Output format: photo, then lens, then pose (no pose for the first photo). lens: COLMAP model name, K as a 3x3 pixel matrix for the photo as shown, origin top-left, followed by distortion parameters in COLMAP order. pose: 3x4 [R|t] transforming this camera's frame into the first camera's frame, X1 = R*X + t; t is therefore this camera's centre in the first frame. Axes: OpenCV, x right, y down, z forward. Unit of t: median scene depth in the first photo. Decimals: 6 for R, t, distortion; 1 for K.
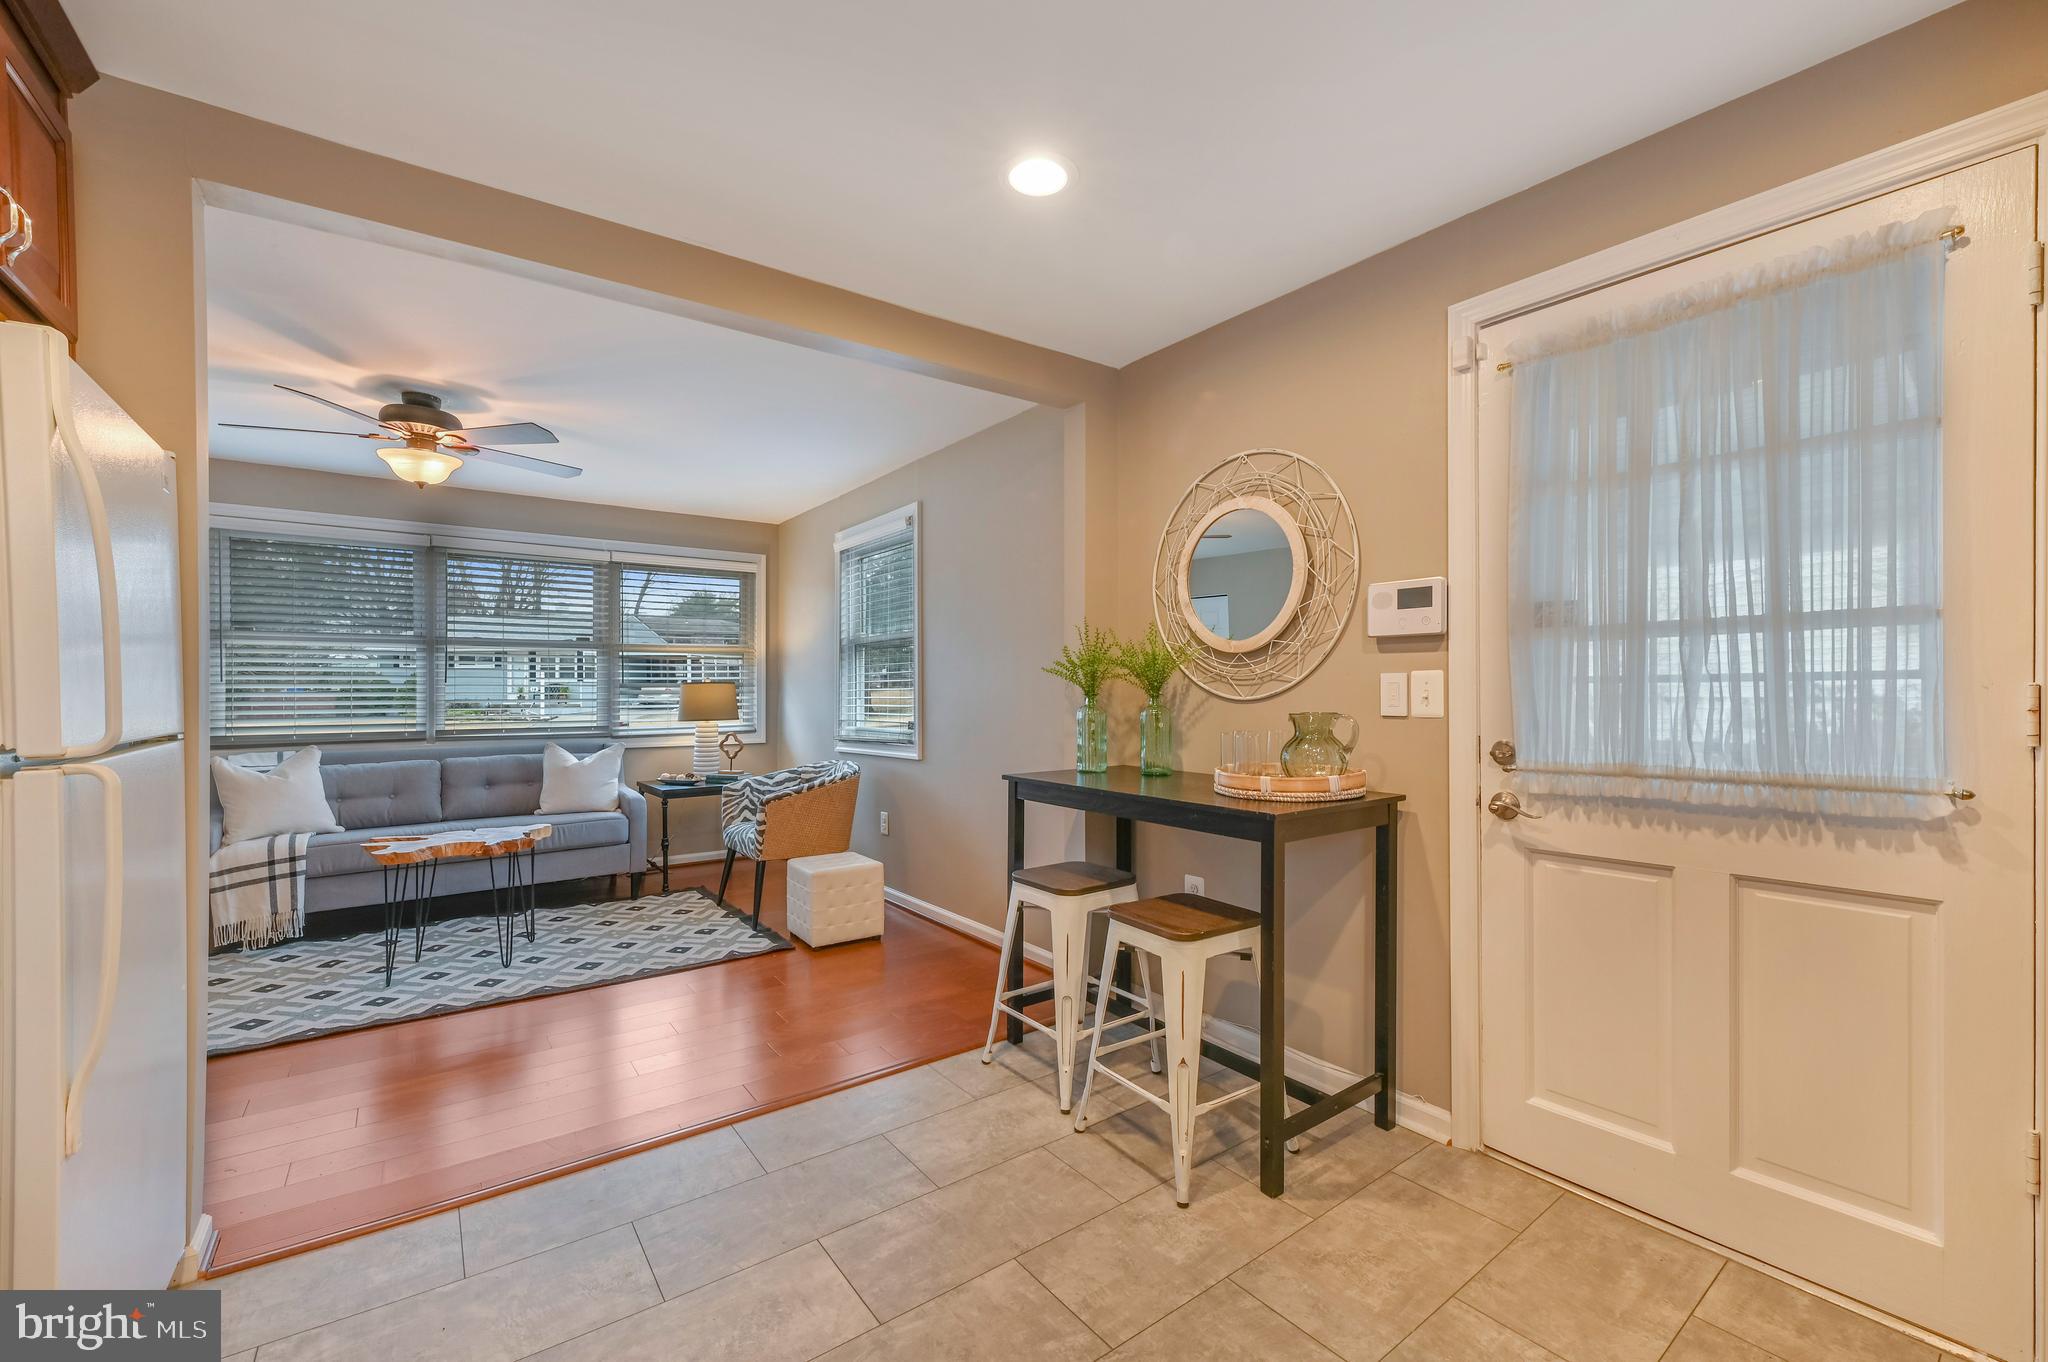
lens RADIAL K [[828.7, 0, 1039.0], [0, 828.7, 686.6], [0, 0, 1]] dist [-0.007222, -0.000278]
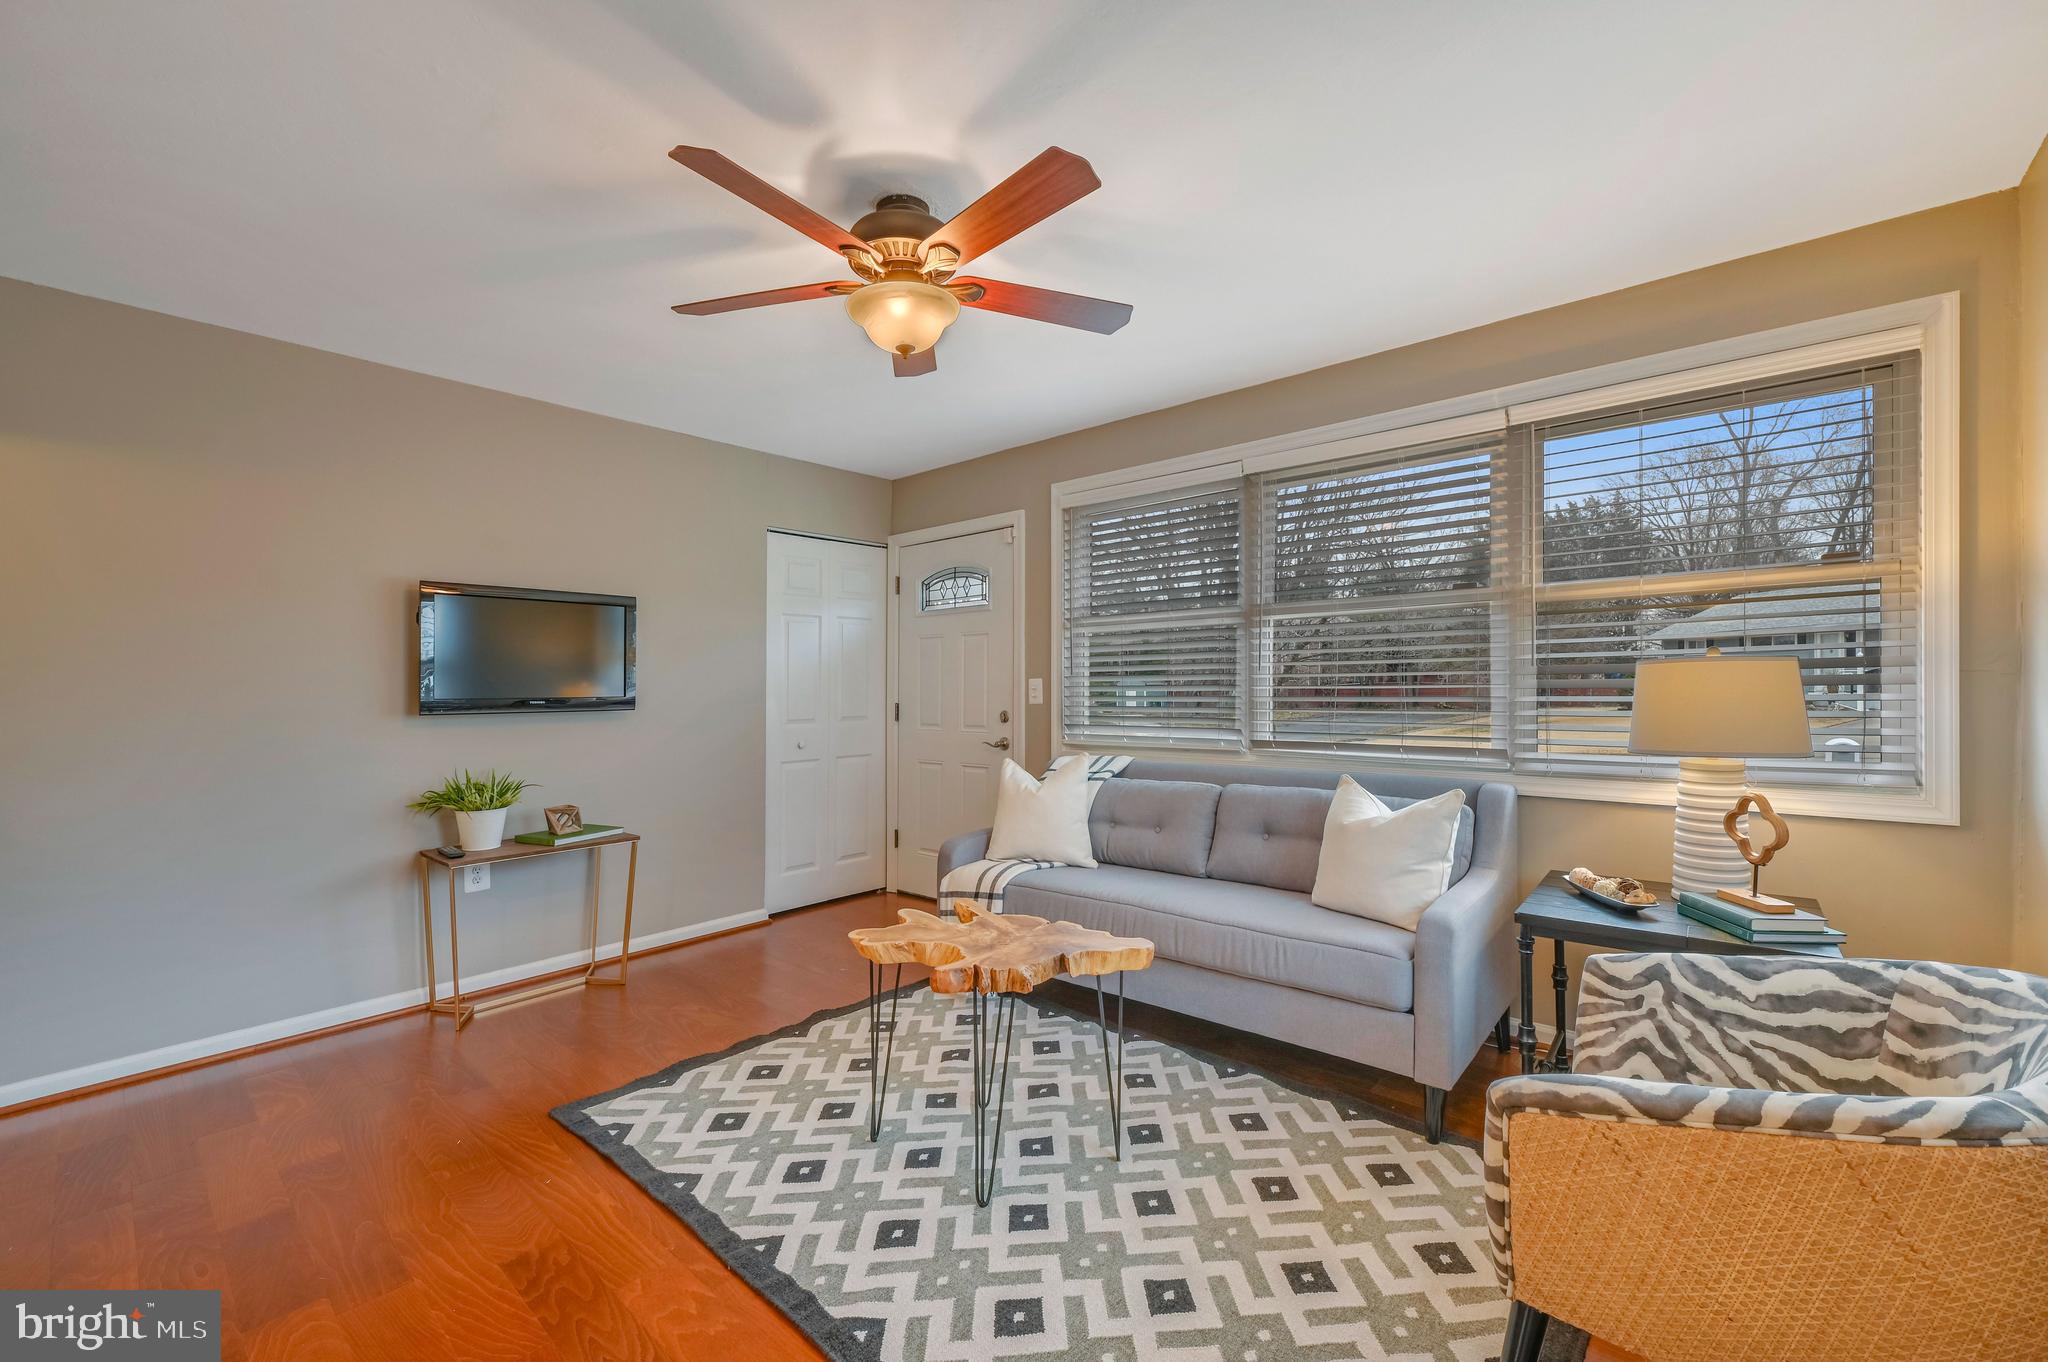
lens RADIAL K [[828.7, 0, 1039.0], [0, 828.7, 686.6], [0, 0, 1]] dist [-0.007222, -0.000278]
pose [[0.202659, -0.000232, -0.979249, -0.114236], [0.011415, 0.999933, 0.002126, 0.005842], [0.979183, -0.011609, 0.202648, 0.893192]]
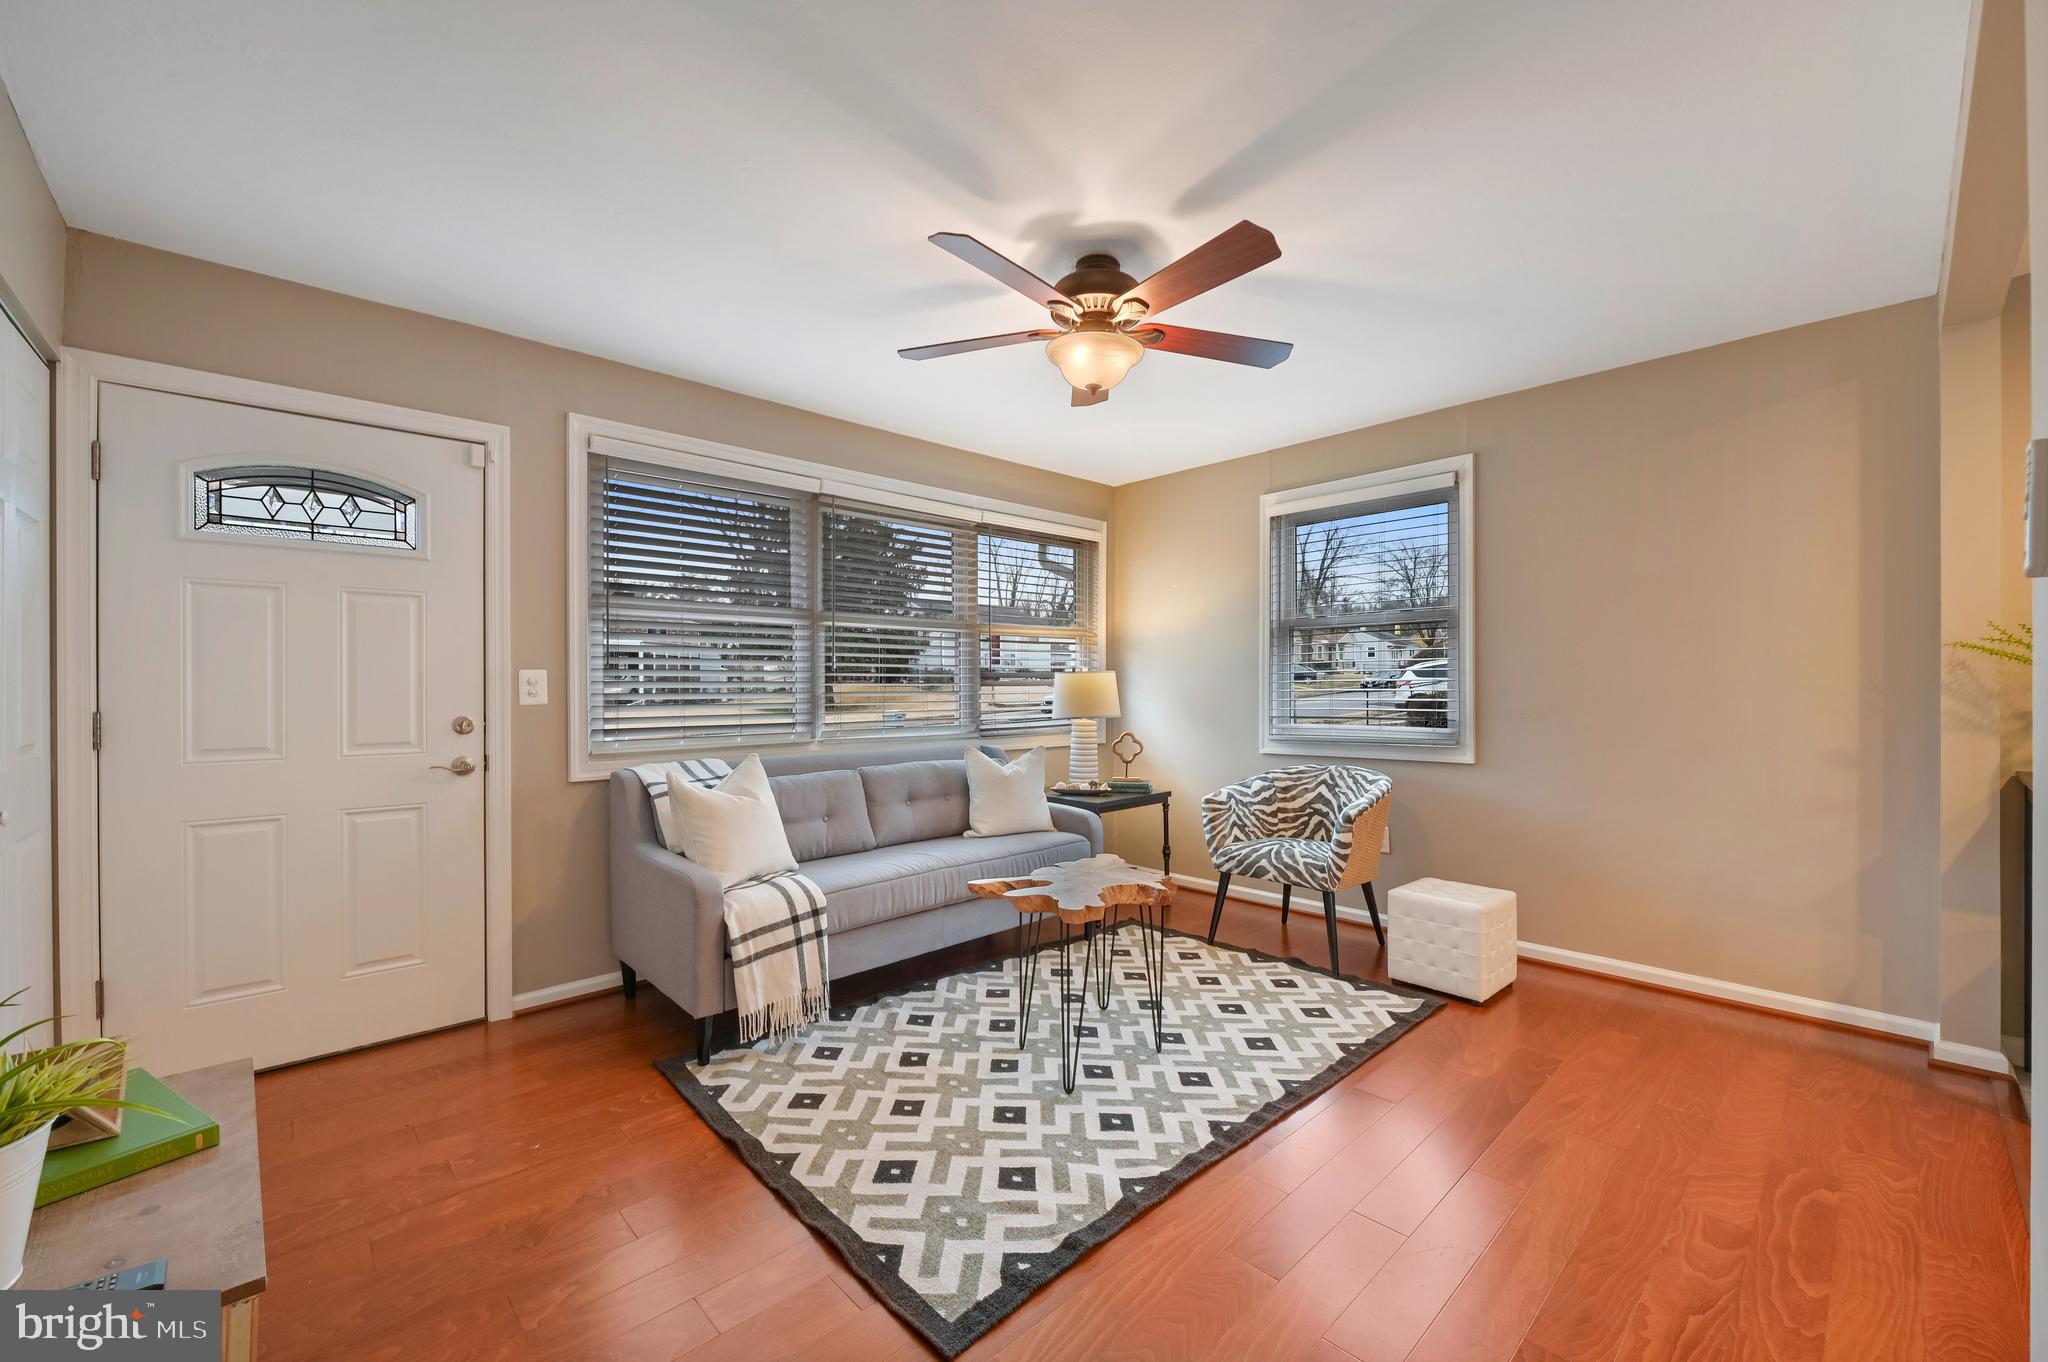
lens RADIAL K [[828.7, 0, 1039.0], [0, 828.7, 686.6], [0, 0, 1]] dist [-0.007222, -0.000278]
pose [[0.993806, 0.000873, 0.111127, -0.800522], [-0.001459, 0.999985, 0.005199, 0.009006], [-0.111121, -0.005329, 0.993793, 0.266802]]
